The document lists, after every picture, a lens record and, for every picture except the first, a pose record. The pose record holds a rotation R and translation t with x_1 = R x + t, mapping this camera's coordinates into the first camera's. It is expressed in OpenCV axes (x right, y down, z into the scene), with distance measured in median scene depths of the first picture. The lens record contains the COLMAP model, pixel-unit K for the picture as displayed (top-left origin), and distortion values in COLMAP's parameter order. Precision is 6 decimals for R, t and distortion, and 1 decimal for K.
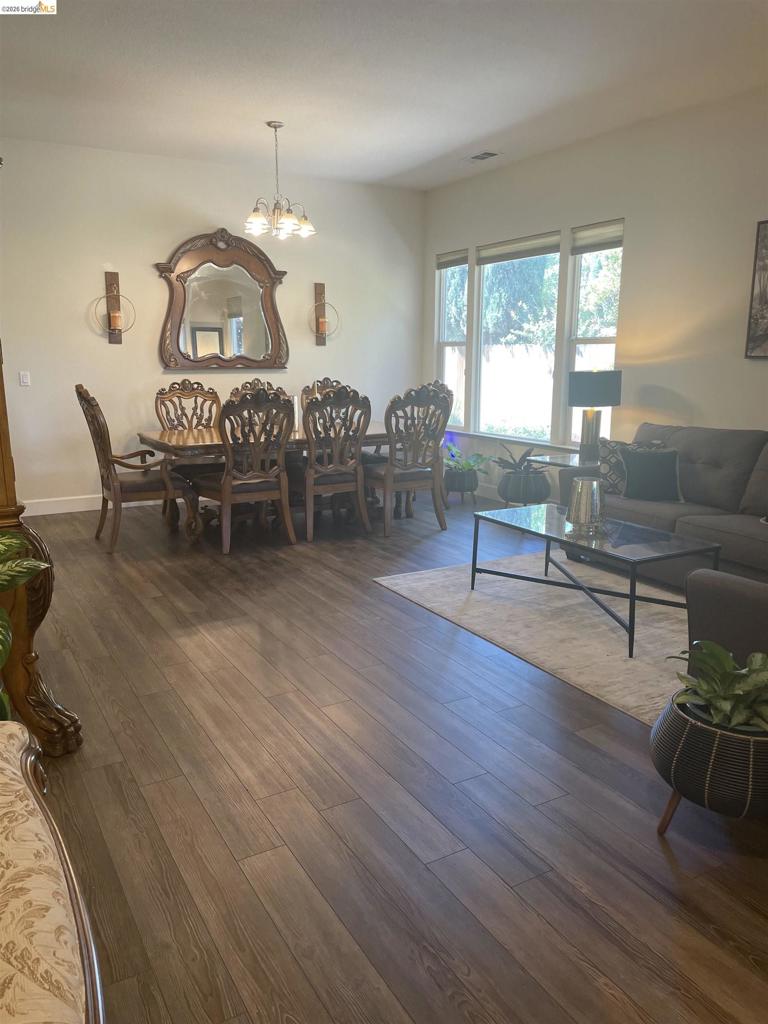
lens RADIAL K [[774.0, 0, 384.6], [0, 774.0, 520.3], [0, 0, 1]] dist [0.087456, -0.112966]
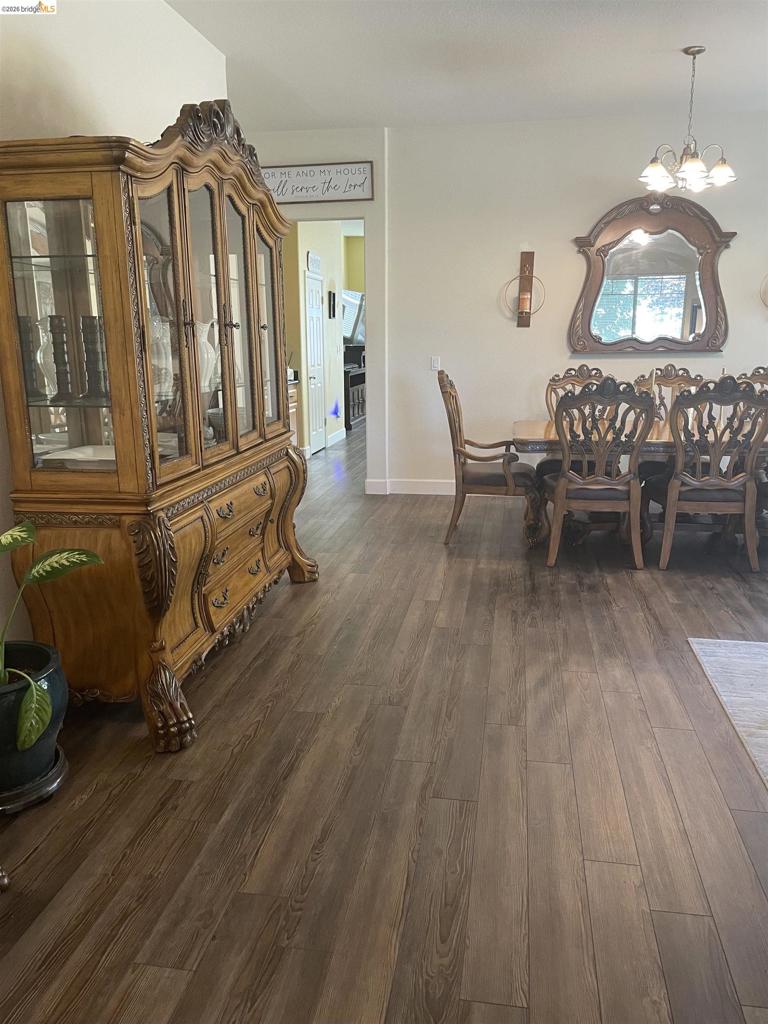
lens RADIAL K [[774.0, 0, 393.1], [0, 774.0, 501.0], [0, 0, 1]] dist [0.087456, -0.112966]
pose [[0.770827, 0.126147, -0.624430, 0.186227], [-0.128887, 0.990809, 0.041059, -0.040771], [0.623870, 0.048831, 0.780001, 0.205538]]
